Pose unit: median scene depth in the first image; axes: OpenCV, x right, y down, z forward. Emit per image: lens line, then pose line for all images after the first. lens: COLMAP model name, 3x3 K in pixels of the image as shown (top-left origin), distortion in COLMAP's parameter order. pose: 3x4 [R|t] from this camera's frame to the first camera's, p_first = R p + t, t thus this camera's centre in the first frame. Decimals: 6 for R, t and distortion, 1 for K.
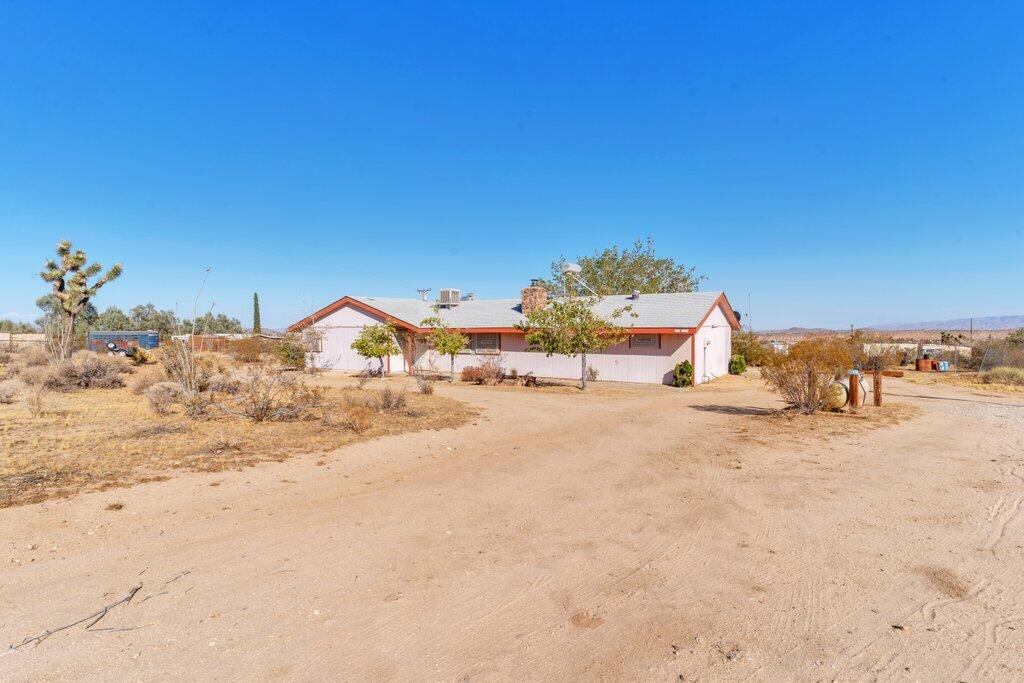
lens RADIAL K [[531.3, 0, 512.0], [0, 531.3, 341.5], [0, 0, 1]] dist [-0.003993, -0.000565]
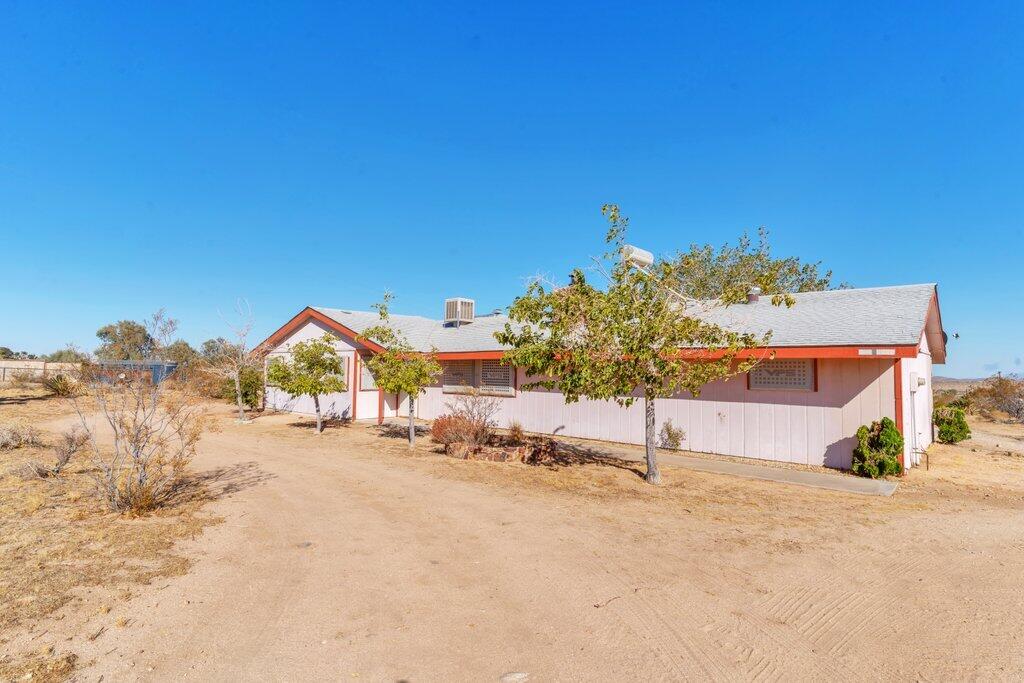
lens RADIAL K [[531.3, 0, 512.0], [0, 531.3, 341.5], [0, 0, 1]] dist [-0.003993, -0.000565]
pose [[0.988419, 0.008044, -0.151535, 0.078313], [-0.019909, 0.996837, -0.076943, 0.010859], [0.150437, 0.079069, 0.985453, 0.481179]]
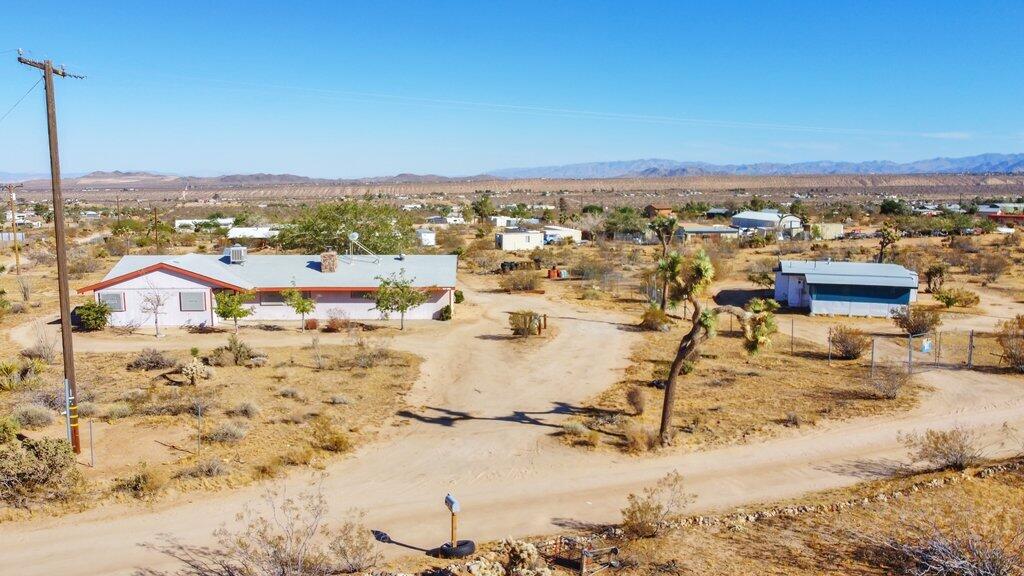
lens RADIAL K [[808.5, 0, 512.0], [0, 808.5, 288.0], [0, 0, 1]] dist [-0.005216, 0.004565]
pose [[0.810355, -0.079491, 0.580522, -0.958719], [0.009367, 0.992386, 0.122813, -0.319454], [-0.585865, -0.094084, 0.804929, -1.143611]]
